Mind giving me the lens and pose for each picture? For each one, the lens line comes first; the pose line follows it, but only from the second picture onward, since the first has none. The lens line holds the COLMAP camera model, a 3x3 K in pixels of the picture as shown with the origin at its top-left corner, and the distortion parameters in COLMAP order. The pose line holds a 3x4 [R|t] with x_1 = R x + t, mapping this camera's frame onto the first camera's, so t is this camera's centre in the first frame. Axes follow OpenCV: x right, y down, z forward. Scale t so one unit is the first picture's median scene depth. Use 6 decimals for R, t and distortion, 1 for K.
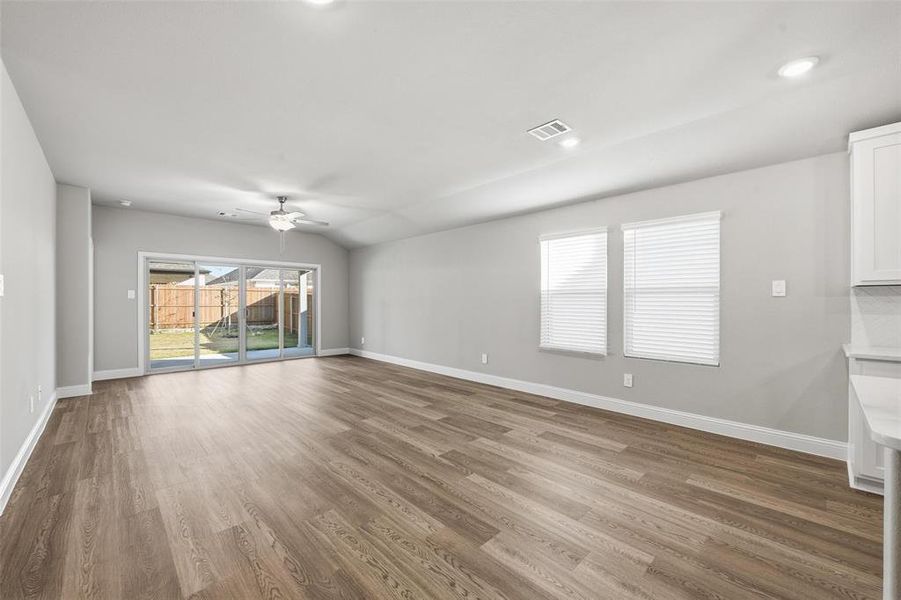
lens RADIAL K [[362.2, 0, 456.3], [0, 362.2, 300.3], [0, 0, 1]] dist [-0.007711, -0.000508]
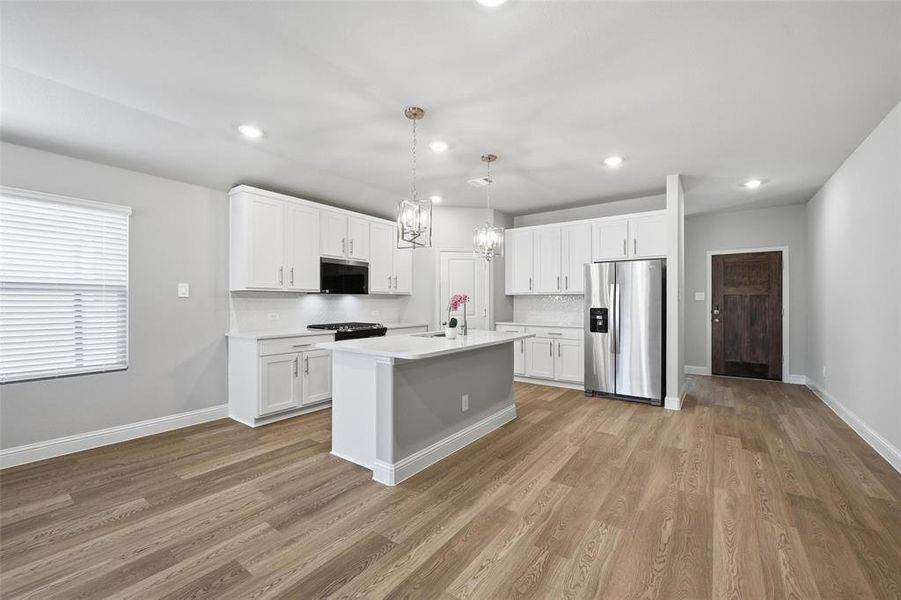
lens RADIAL K [[362.2, 0, 456.3], [0, 362.2, 300.3], [0, 0, 1]] dist [-0.007711, -0.000508]
pose [[-0.174451, 0.004877, 0.984654, -0.216331], [-0.002712, 0.999982, -0.005433, 0.001612], [-0.984662, -0.003619, -0.174434, 0.184520]]
